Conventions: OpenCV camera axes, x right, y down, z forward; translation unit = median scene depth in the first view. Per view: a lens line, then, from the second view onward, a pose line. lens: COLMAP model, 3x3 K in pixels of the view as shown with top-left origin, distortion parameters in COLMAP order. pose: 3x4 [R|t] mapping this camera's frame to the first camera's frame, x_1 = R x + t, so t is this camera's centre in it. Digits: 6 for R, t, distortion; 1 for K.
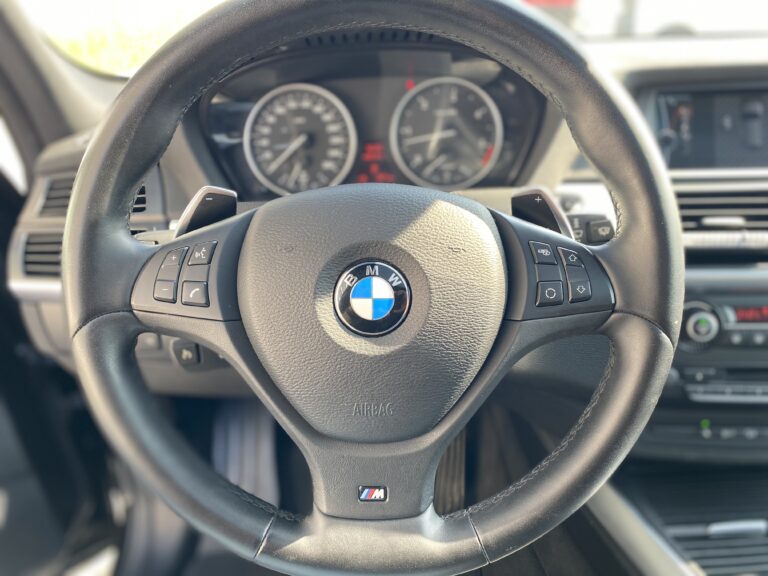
lens RADIAL K [[586.0, 0, 382.4], [0, 586.0, 295.5], [0, 0, 1]] dist [0.014860, -0.015532]
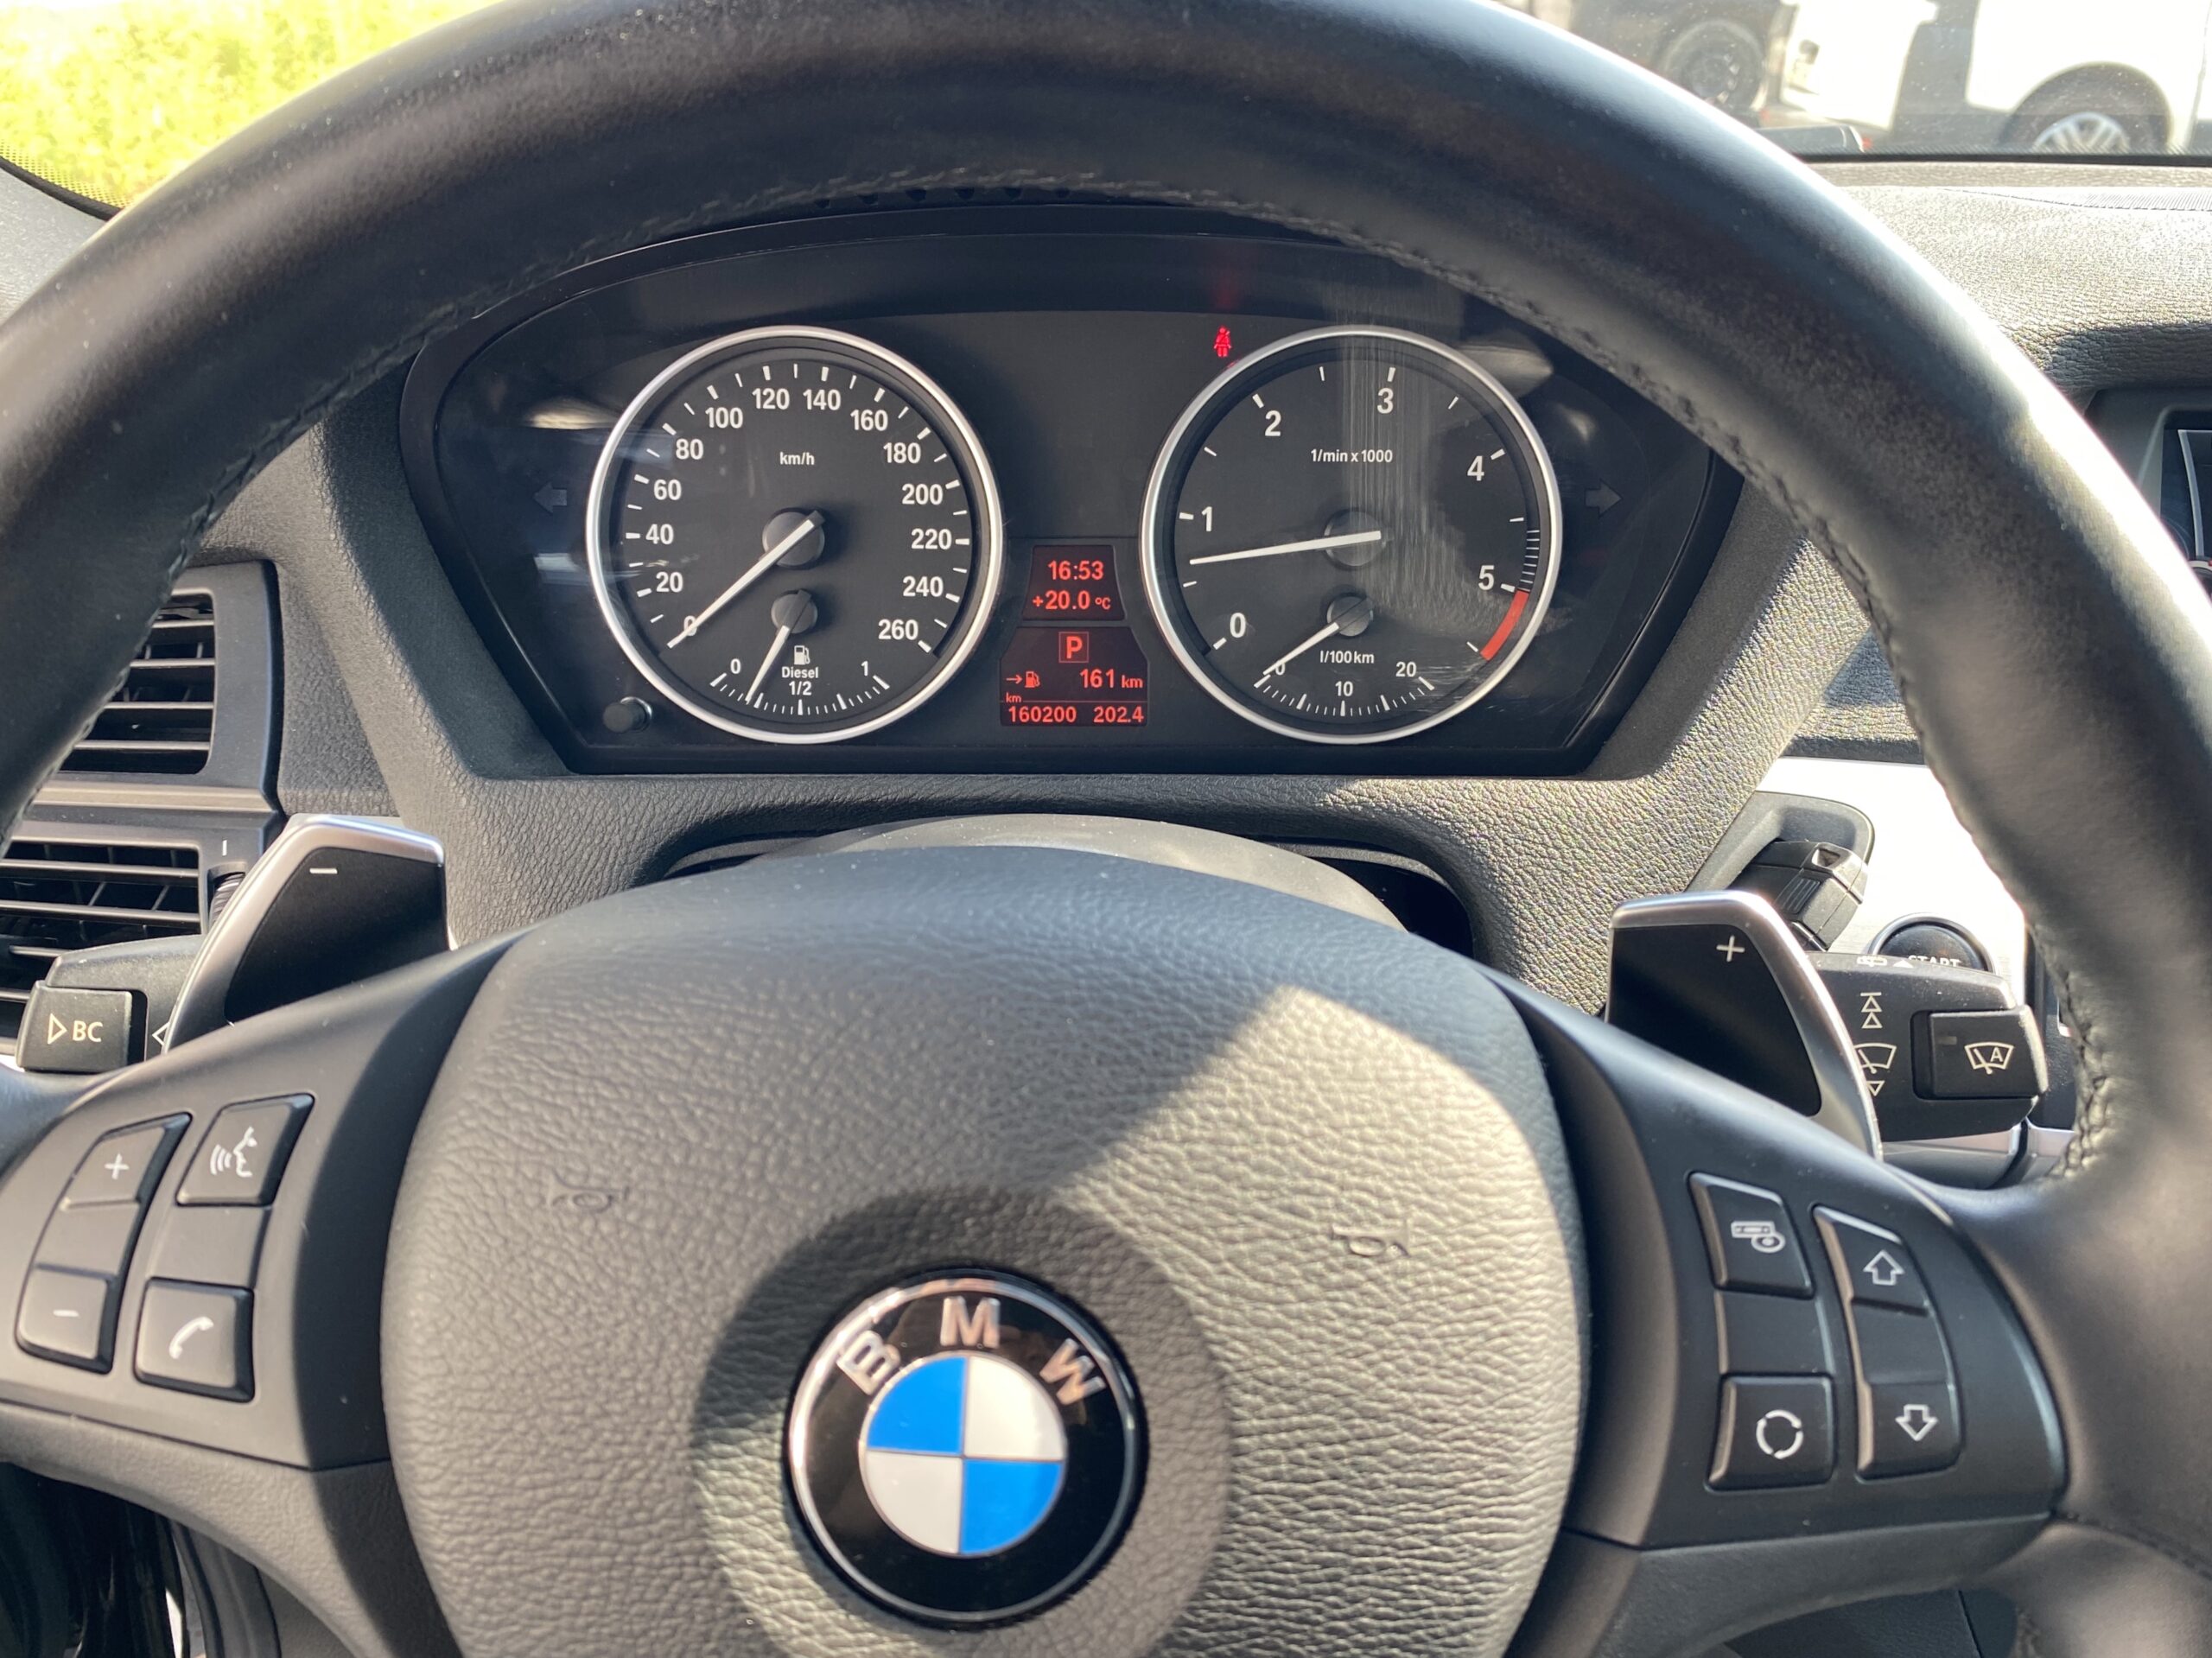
lens RADIAL K [[1687.7, 0, 1112.4], [0, 1687.7, 805.3], [0, 0, 1]] dist [0.014860, -0.015532]
pose [[0.998392, 0.052457, -0.021475, 0.037013], [-0.052278, 0.998594, 0.008826, -0.231826], [0.021908, -0.007689, 0.999730, 0.357302]]
